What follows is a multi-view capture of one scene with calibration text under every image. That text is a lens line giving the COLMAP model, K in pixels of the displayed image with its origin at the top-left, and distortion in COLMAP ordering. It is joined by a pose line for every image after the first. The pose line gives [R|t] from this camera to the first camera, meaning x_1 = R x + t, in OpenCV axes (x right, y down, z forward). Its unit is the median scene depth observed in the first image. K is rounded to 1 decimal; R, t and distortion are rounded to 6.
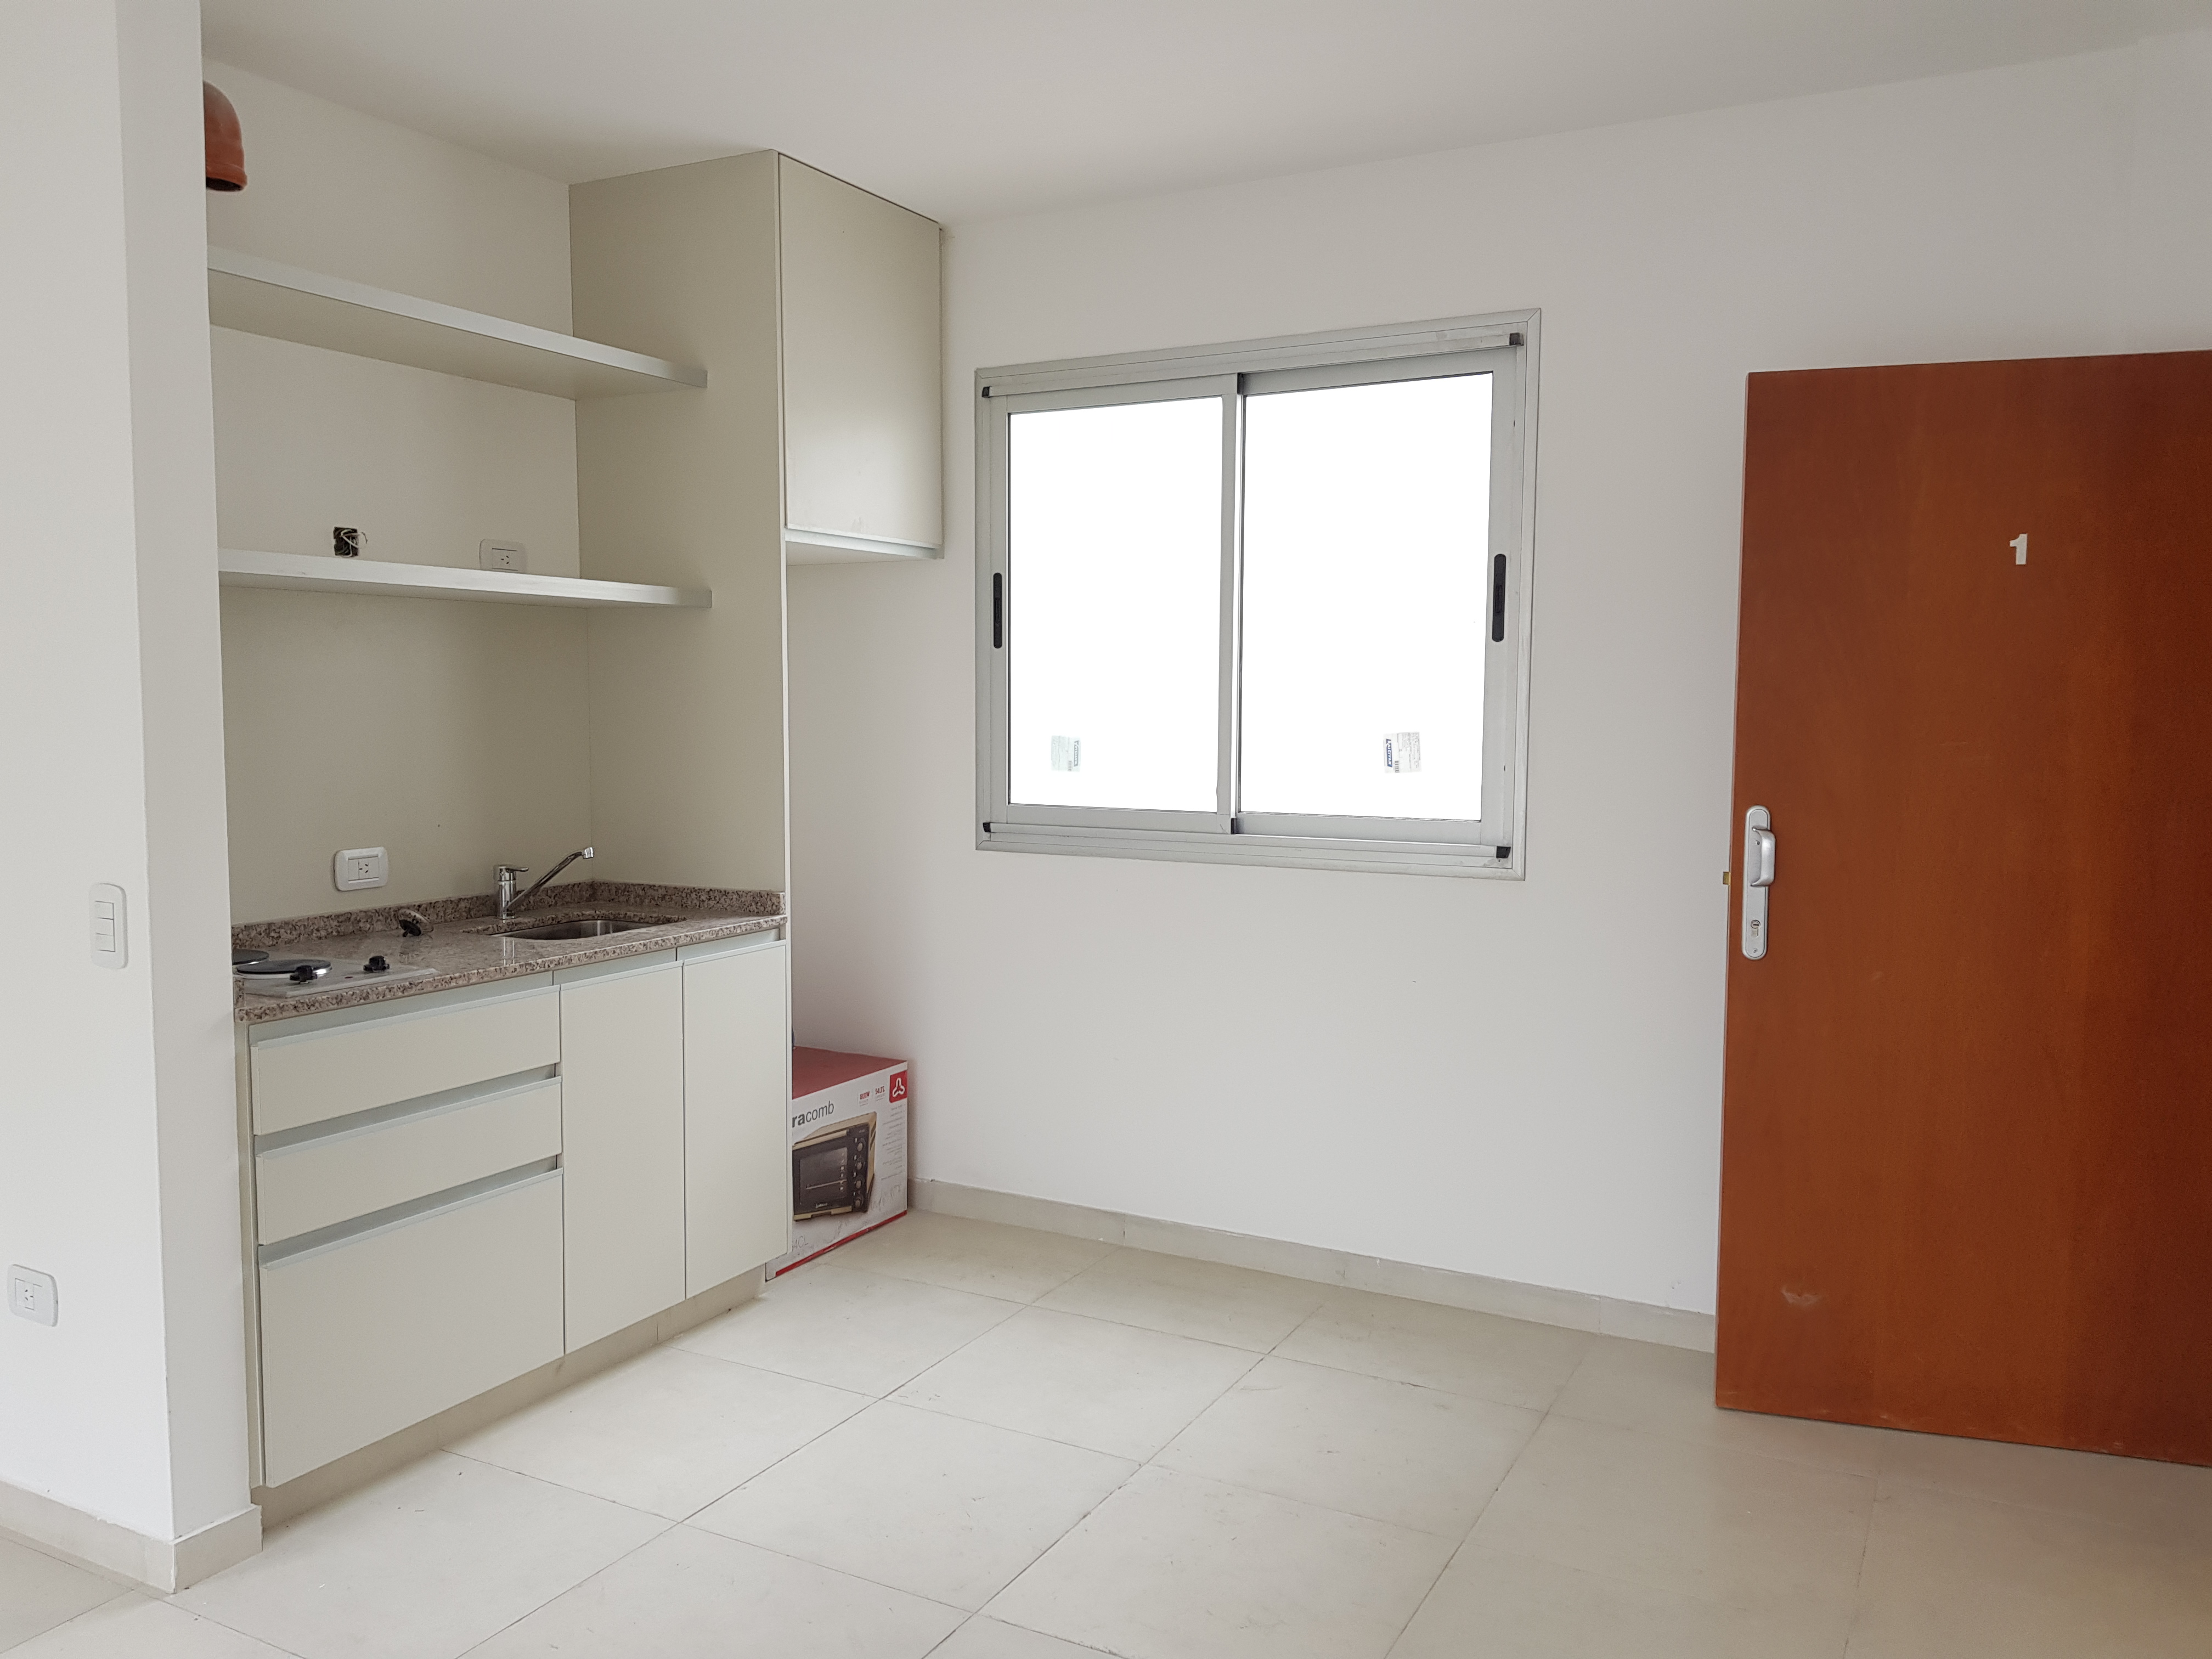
lens RADIAL K [[1696.3, 0, 1106.0], [0, 1696.3, 829.5], [0, 0, 1]] dist [0.005540, -0.004421]
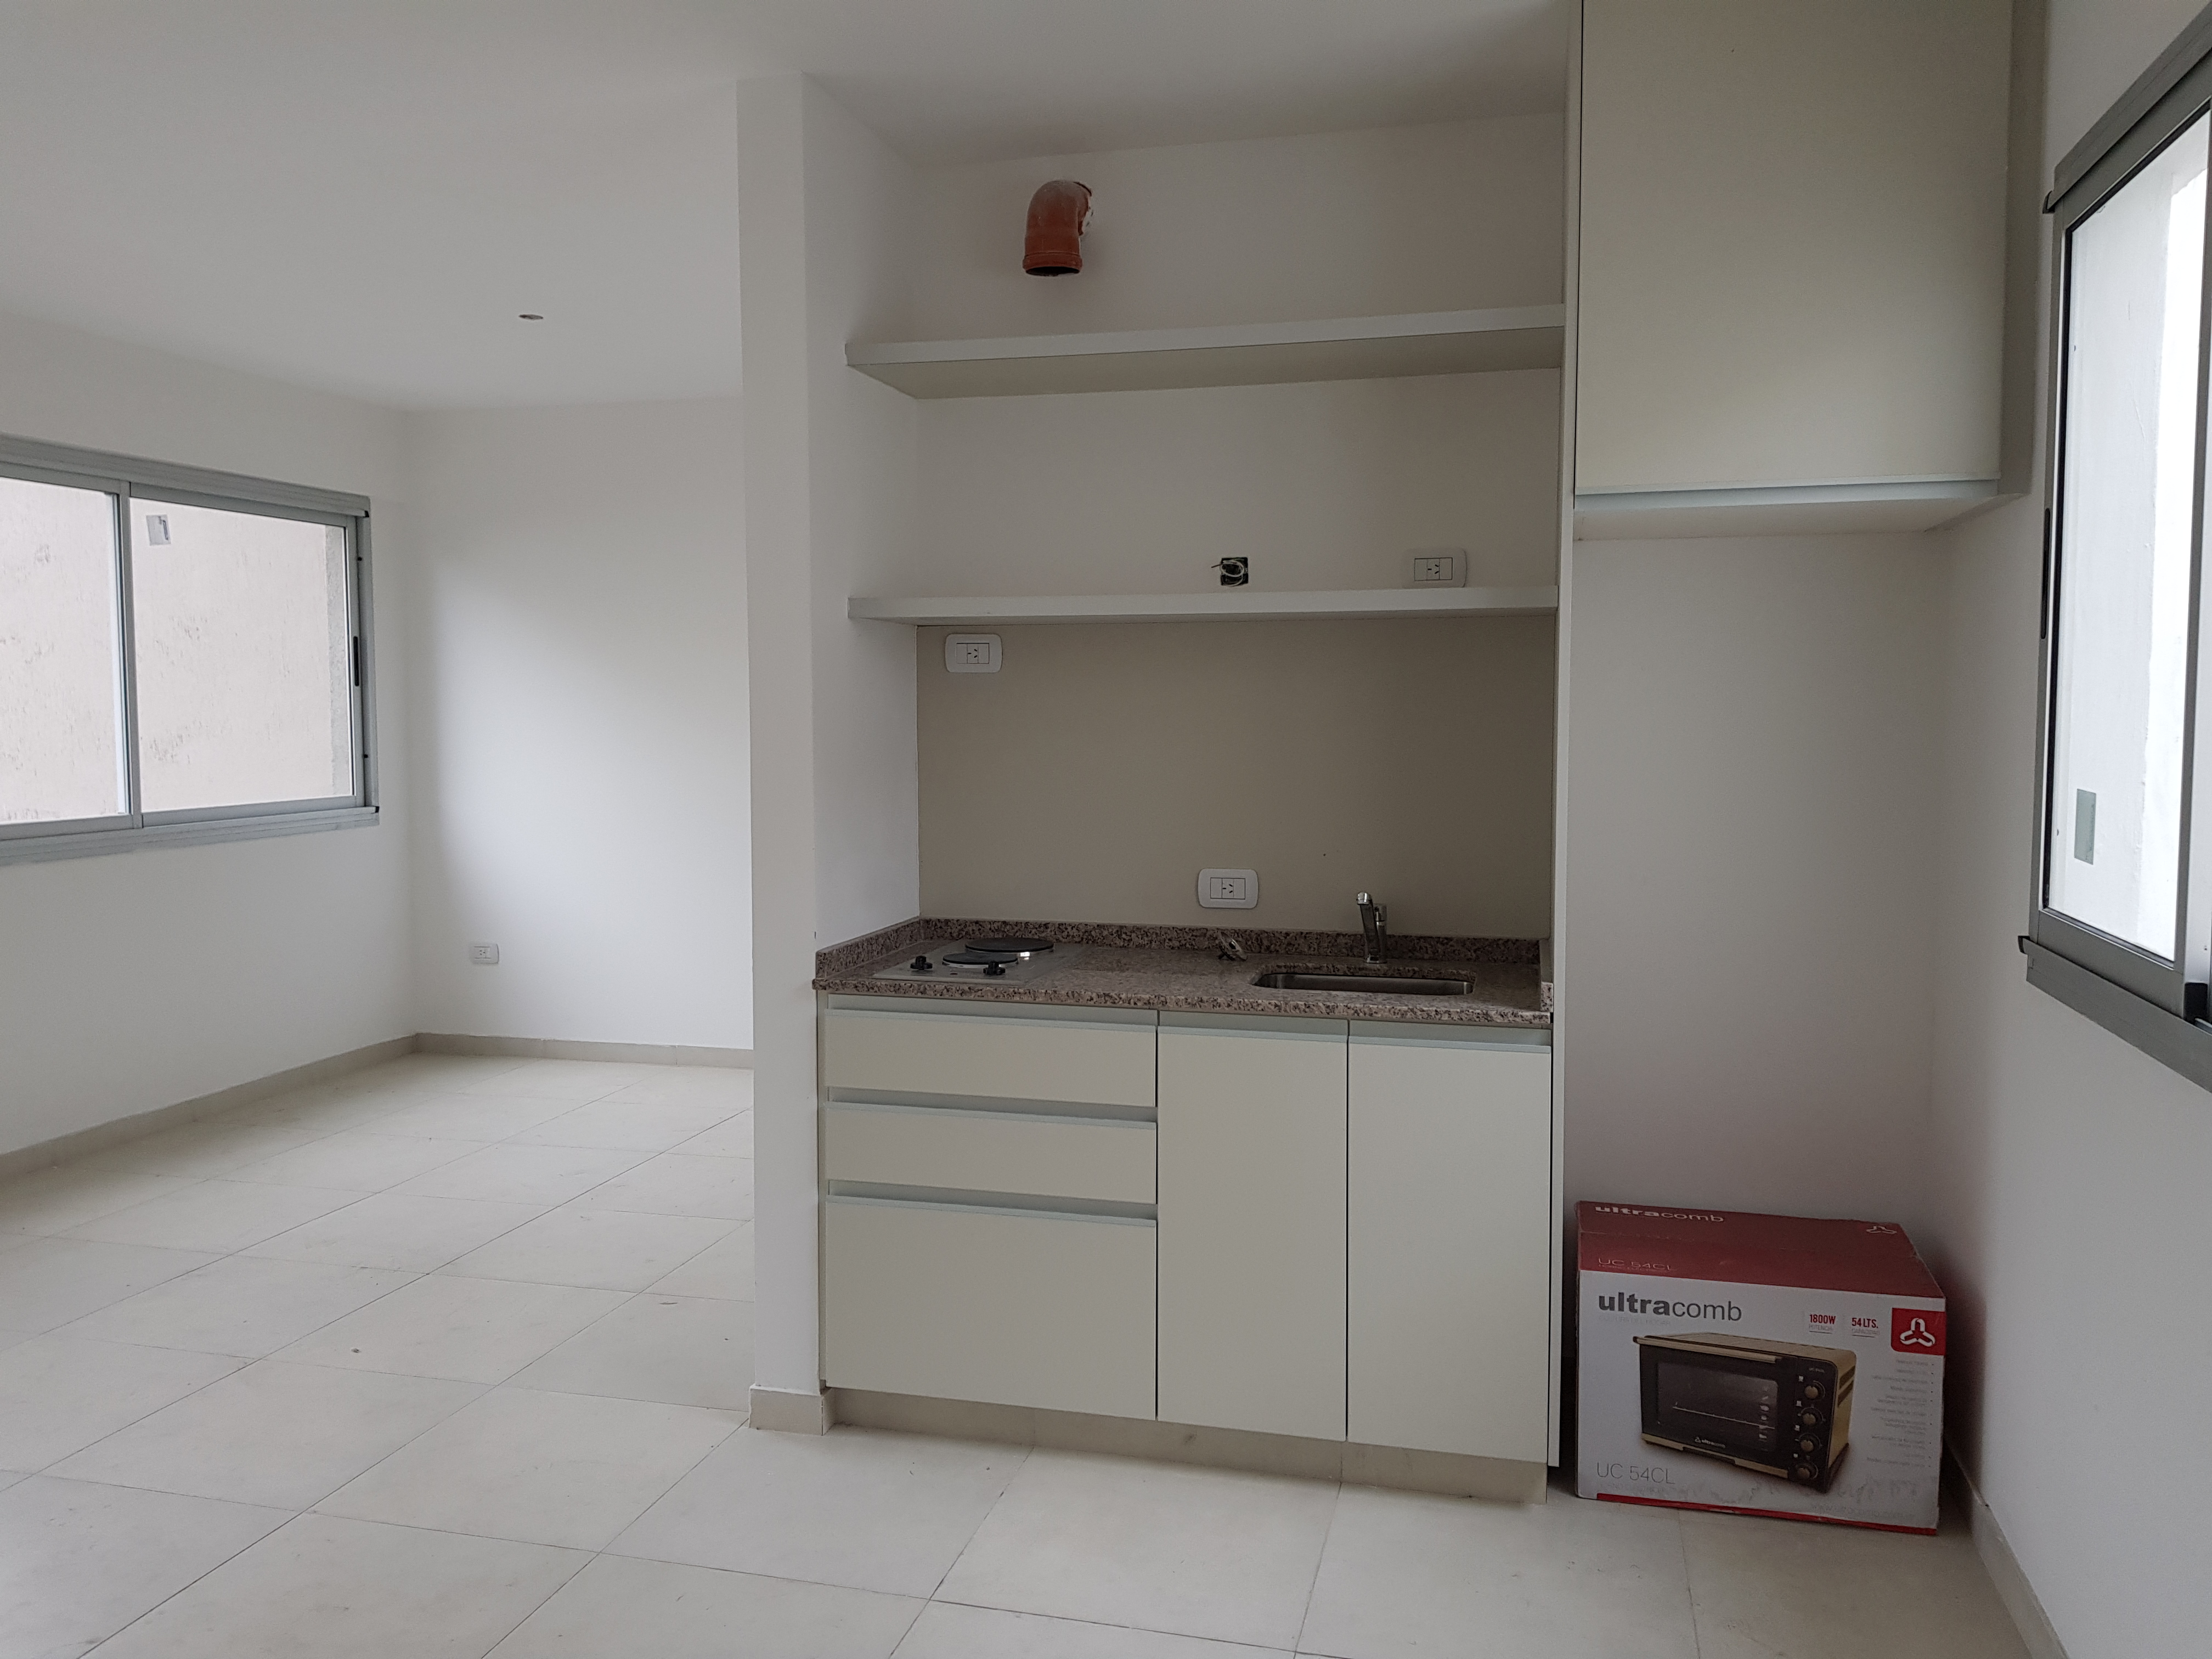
lens RADIAL K [[1718.5, 0, 1106.0], [0, 1718.5, 829.5], [0, 0, 1]] dist [0.137537, -0.238063]
pose [[0.234354, 0.066016, -0.969907, 0.518389], [-0.076876, 0.995826, 0.049205, -0.054575], [0.969107, 0.063031, 0.238450, 0.638004]]
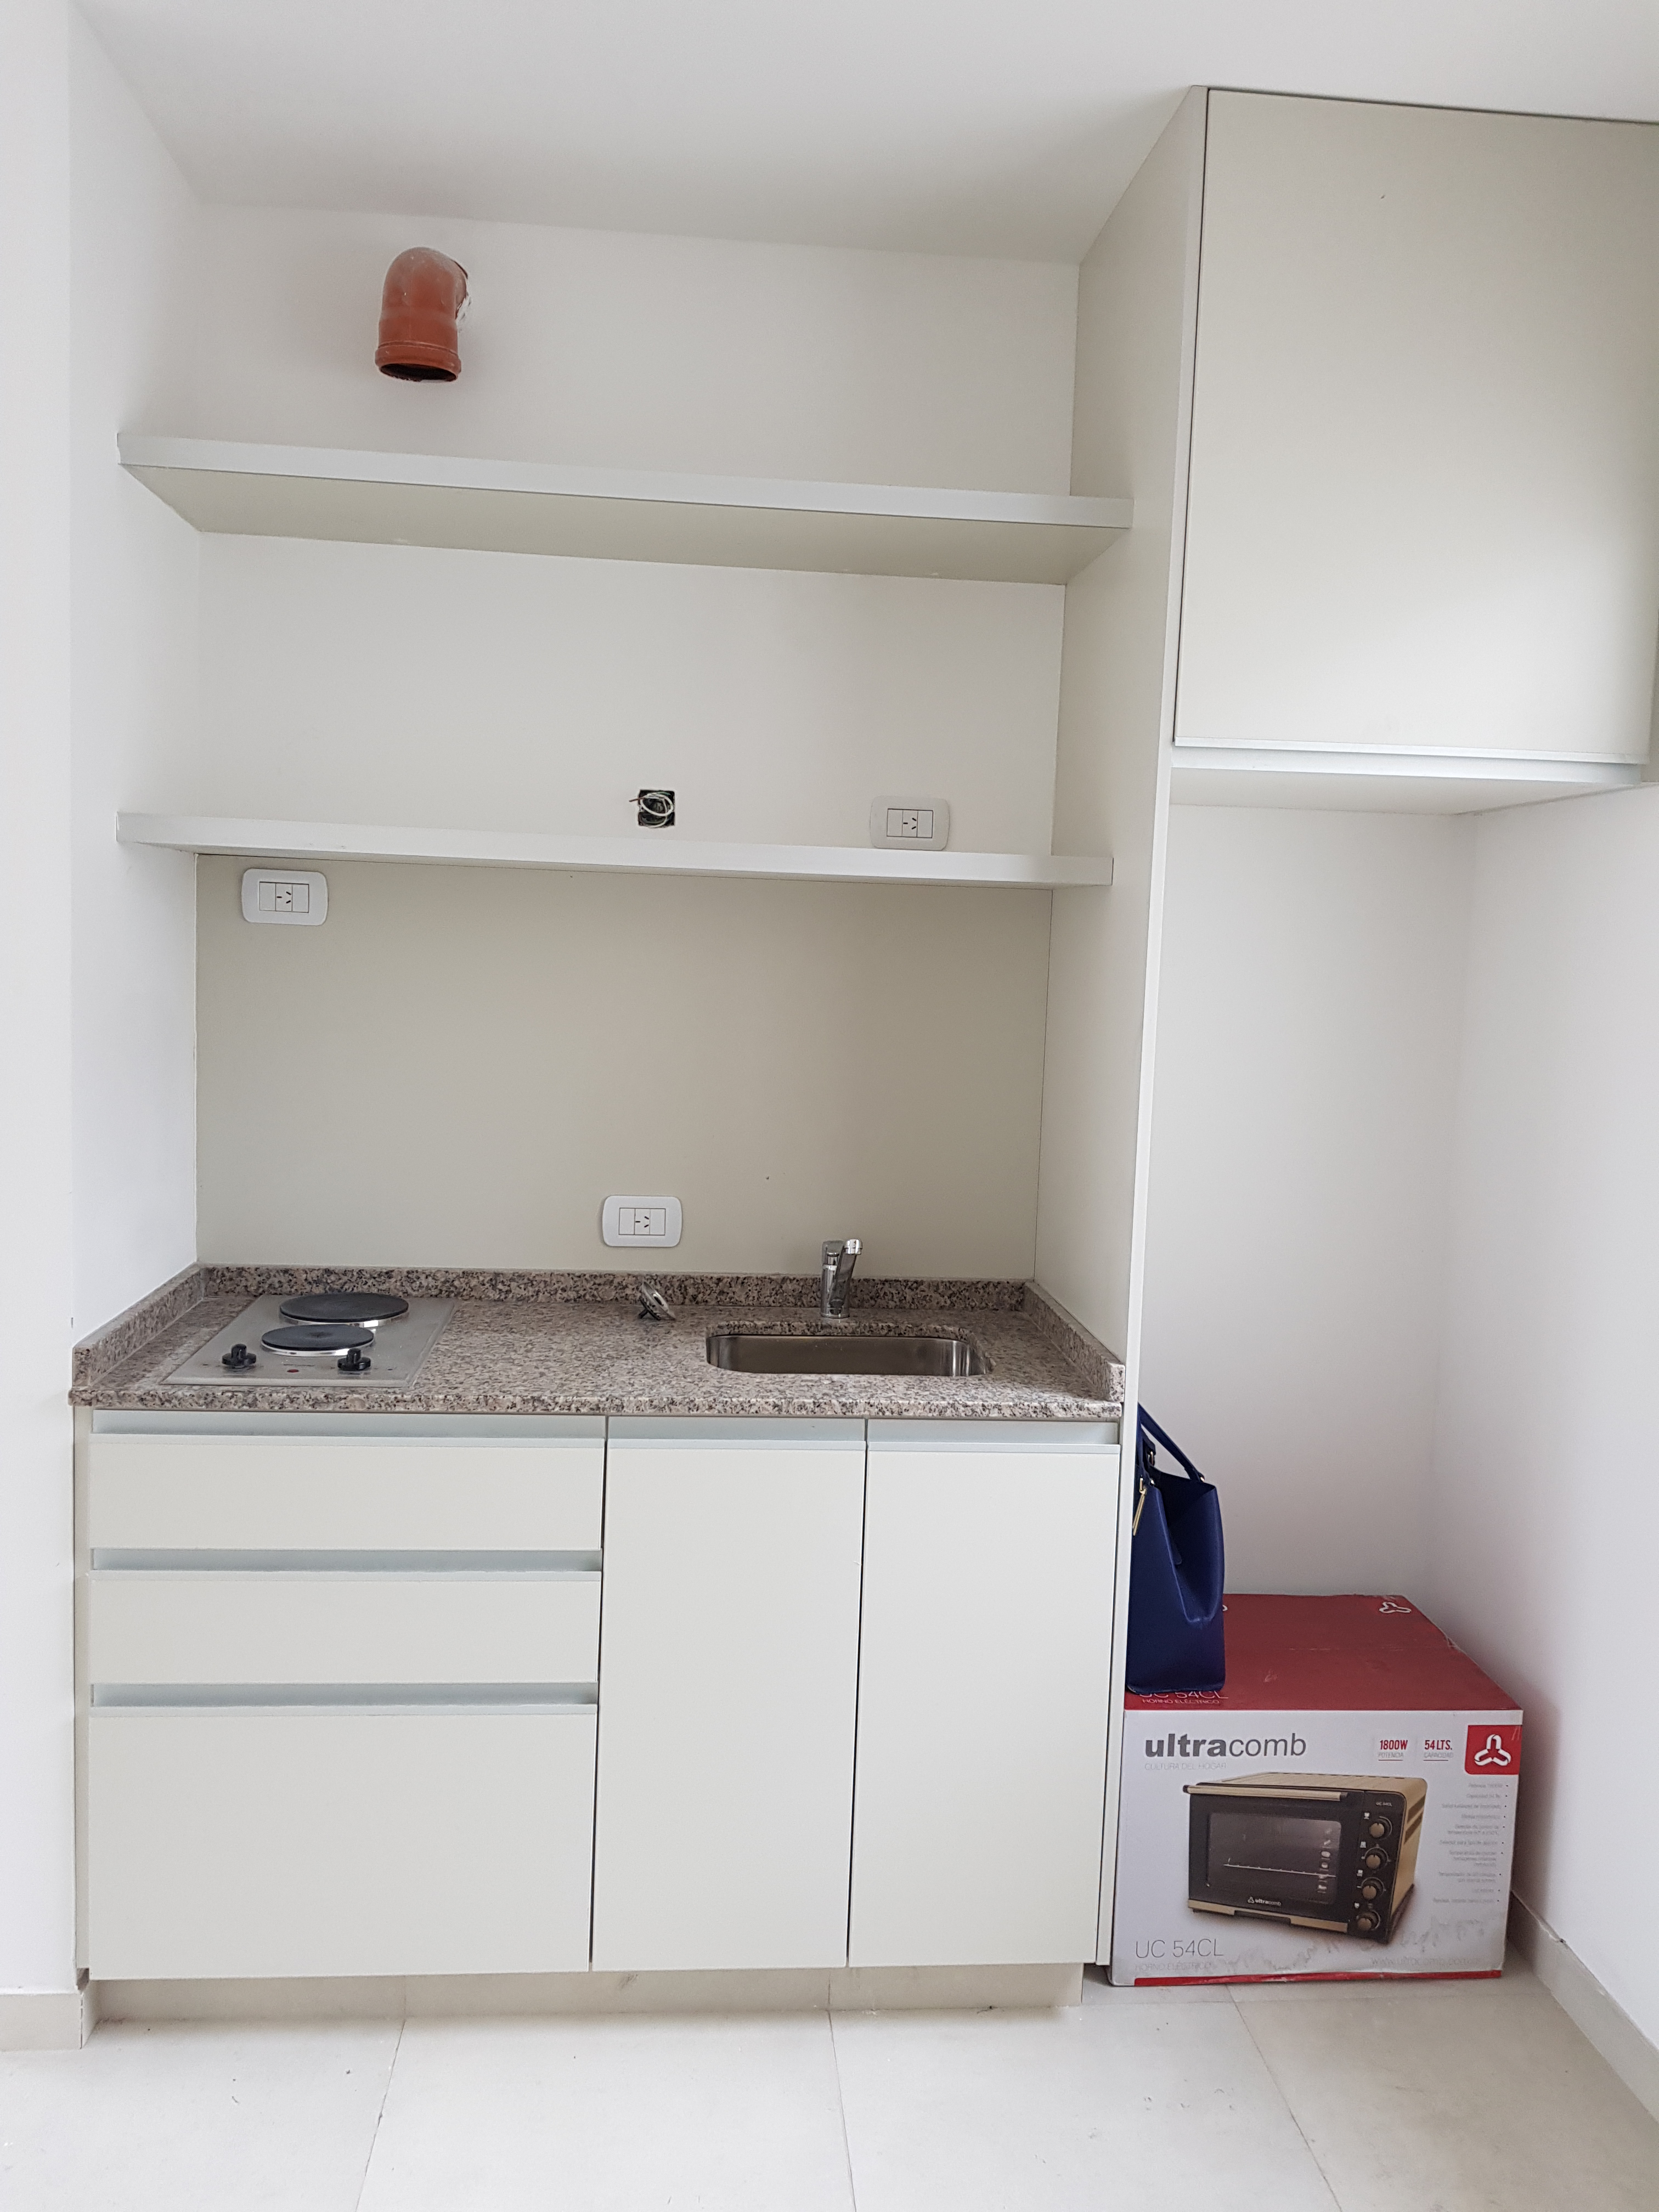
lens RADIAL K [[1703.3, 0, 829.5], [0, 1703.3, 1106.0], [0, 0, 1]] dist [0.115804, -0.198075]
pose [[0.542676, 0.095483, -0.834498, 0.250858], [-0.102613, 0.993612, 0.046960, -0.072068], [0.833651, 0.060146, 0.549007, 0.595993]]
